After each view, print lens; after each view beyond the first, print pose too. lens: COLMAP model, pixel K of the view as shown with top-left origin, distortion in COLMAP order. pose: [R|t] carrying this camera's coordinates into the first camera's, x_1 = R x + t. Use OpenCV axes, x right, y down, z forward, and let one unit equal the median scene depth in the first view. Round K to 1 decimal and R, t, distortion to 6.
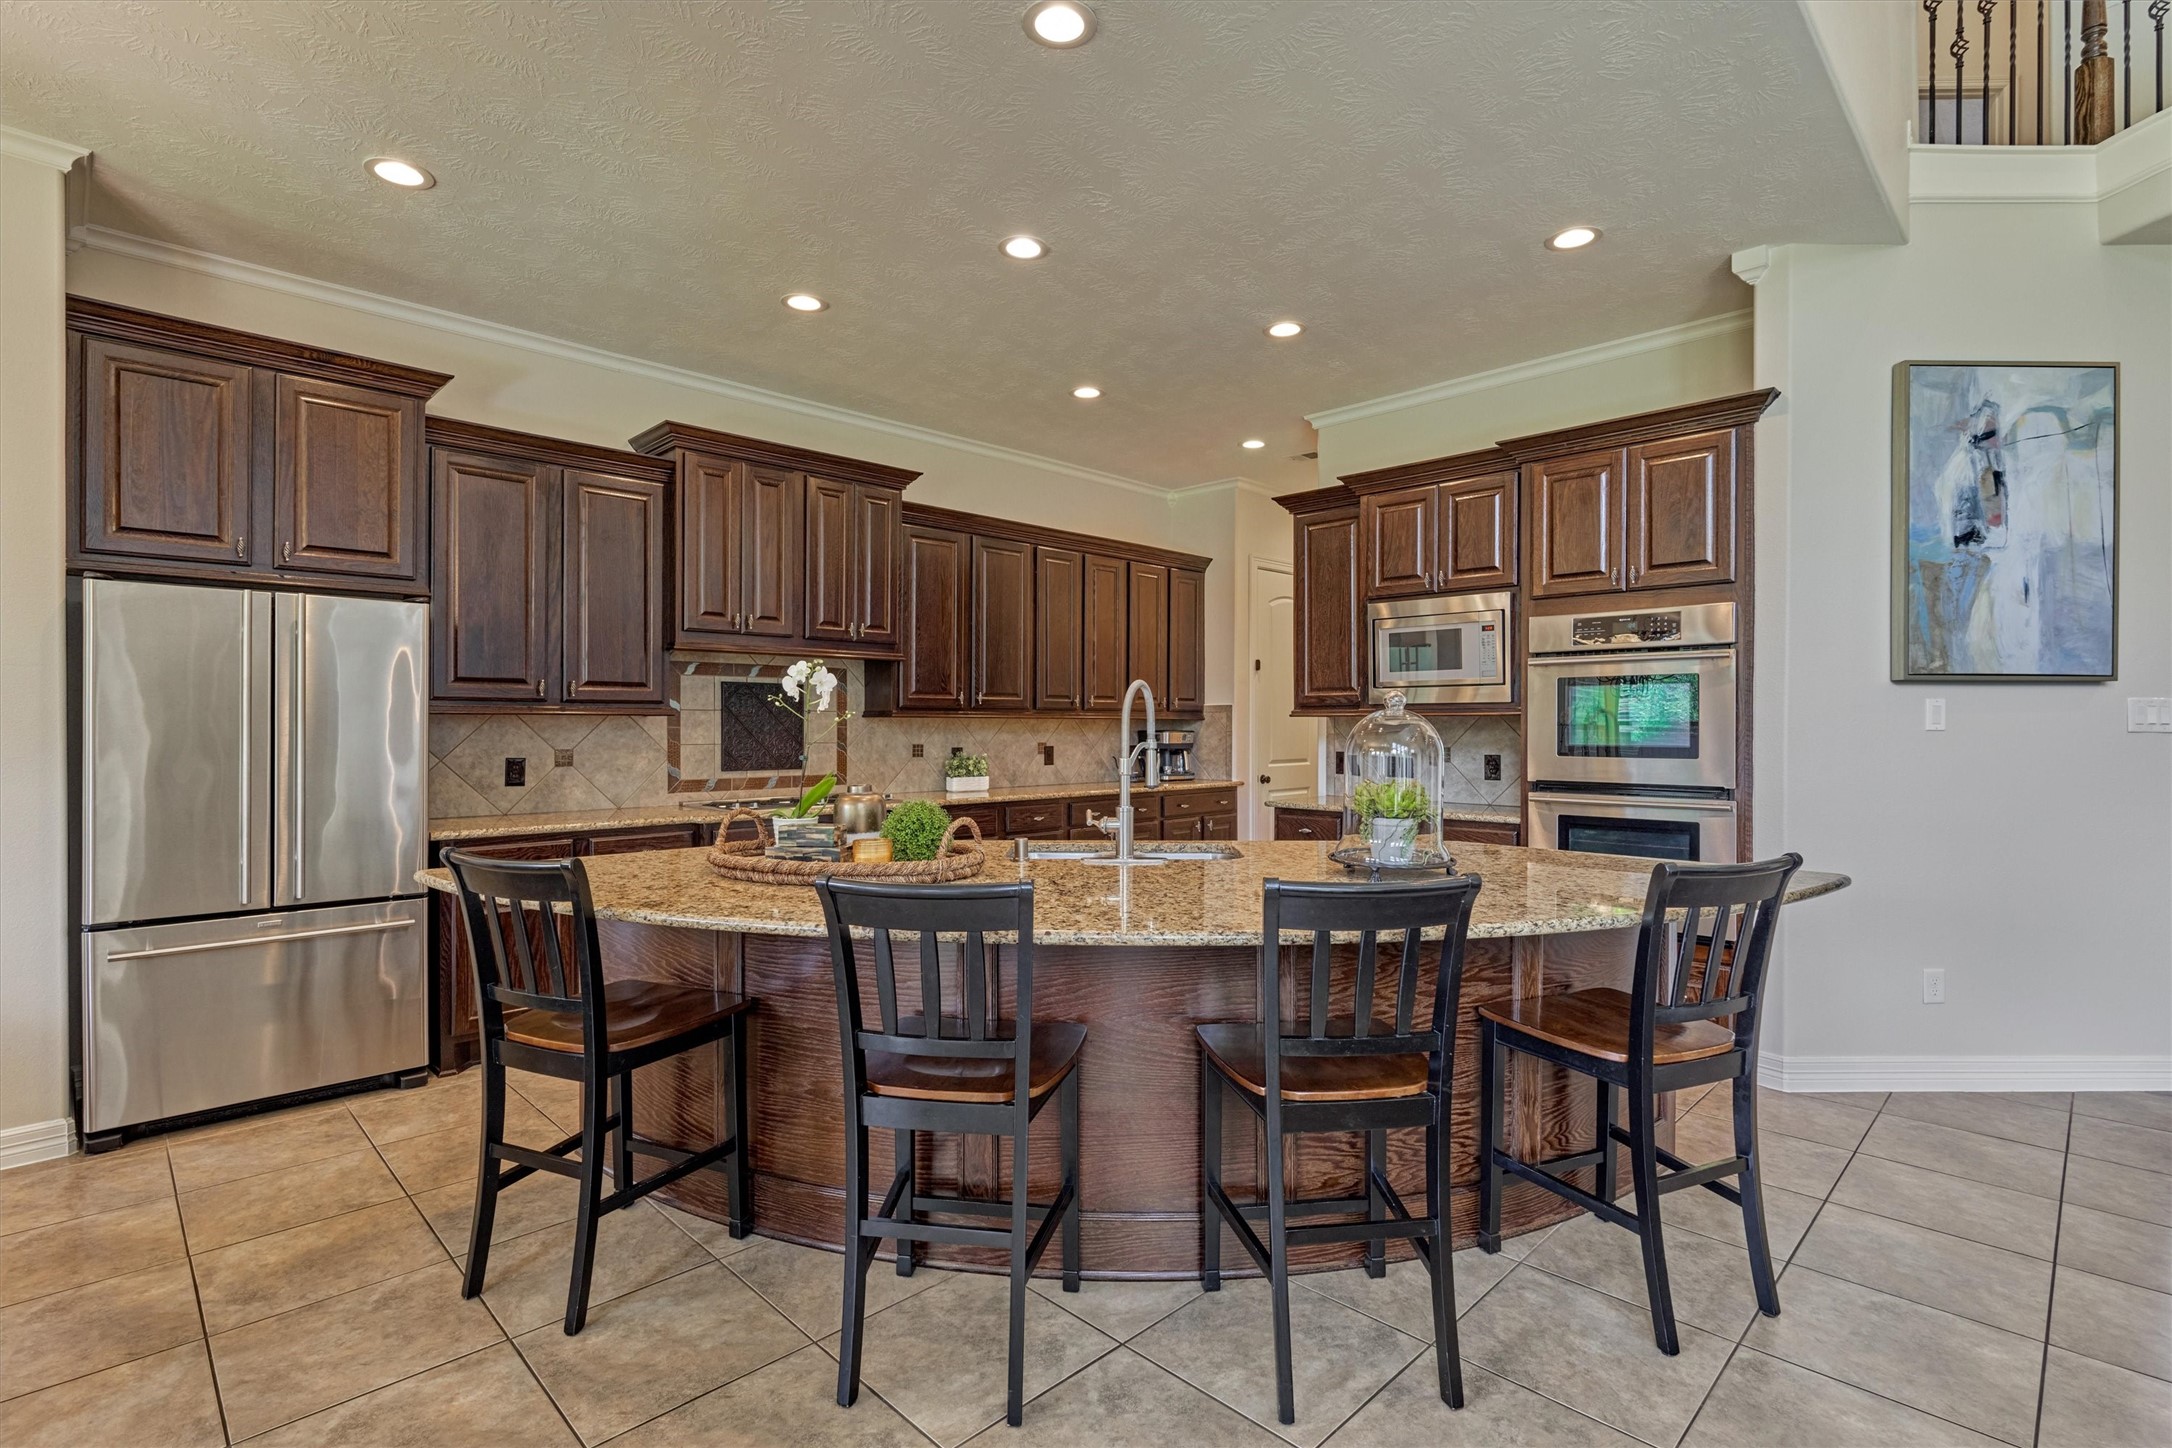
lens RADIAL K [[961.6, 0, 1086.0], [0, 961.6, 724.0], [0, 0, 1]] dist [0.001565, 0.000378]
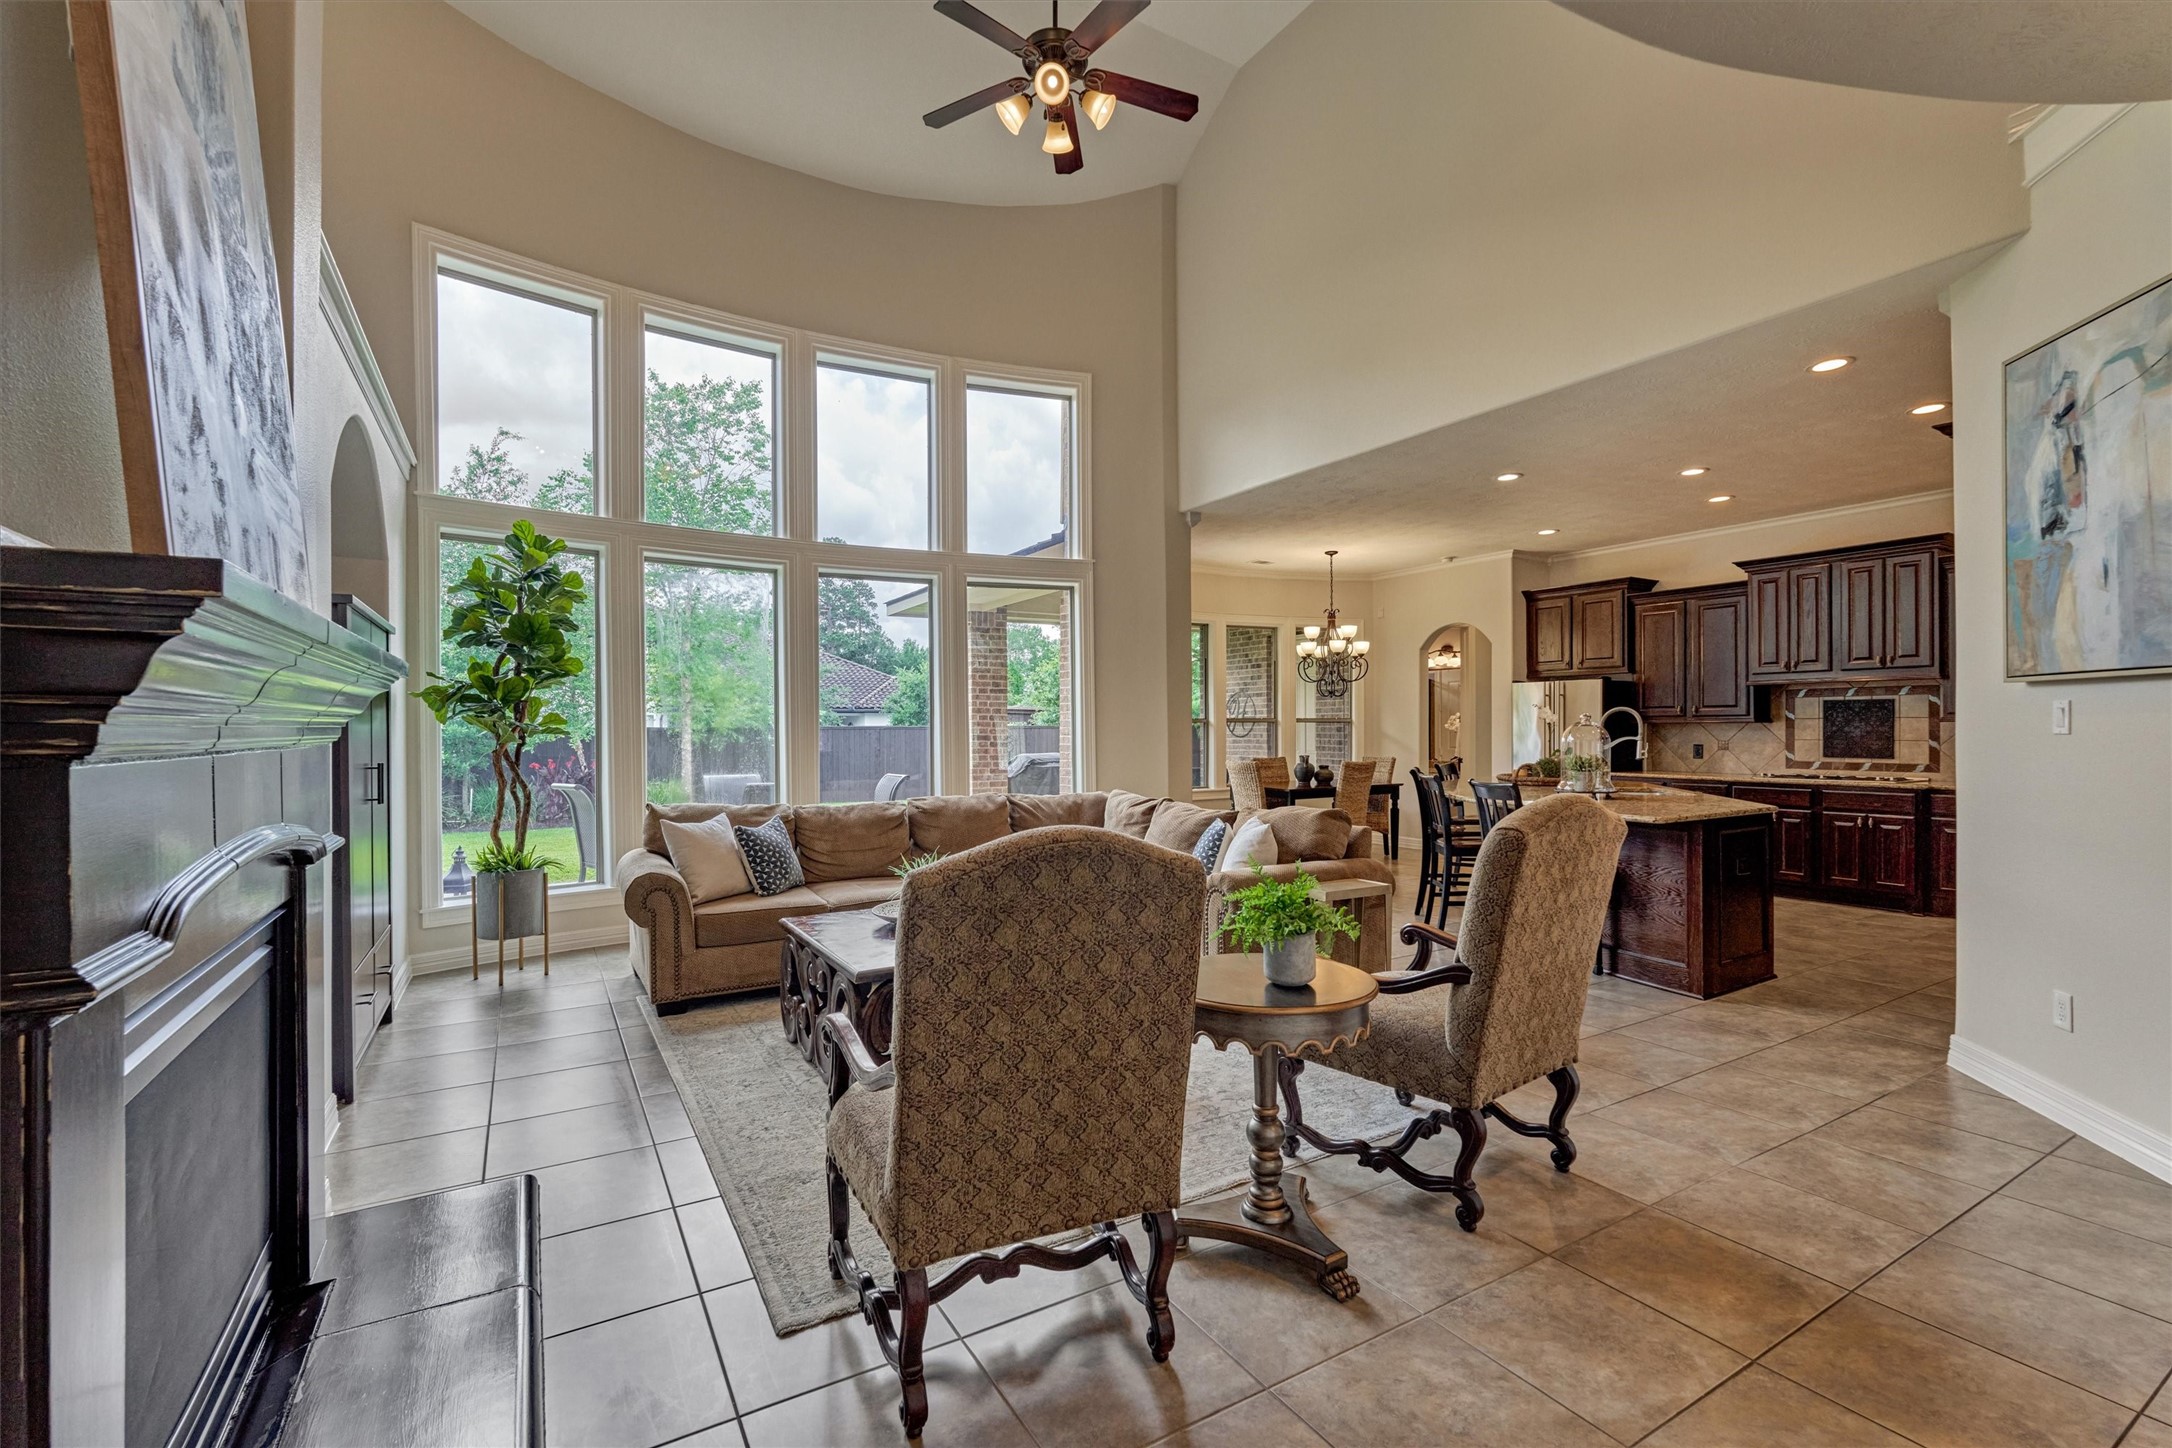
lens RADIAL K [[961.6, 0, 1086.0], [0, 961.6, 724.0], [0, 0, 1]] dist [0.001565, 0.000378]
pose [[-0.254584, -0.003575, -0.967044, 2.048396], [0.002191, 0.999988, -0.004274, -0.001090], [0.967048, -0.003207, -0.254573, 0.333937]]
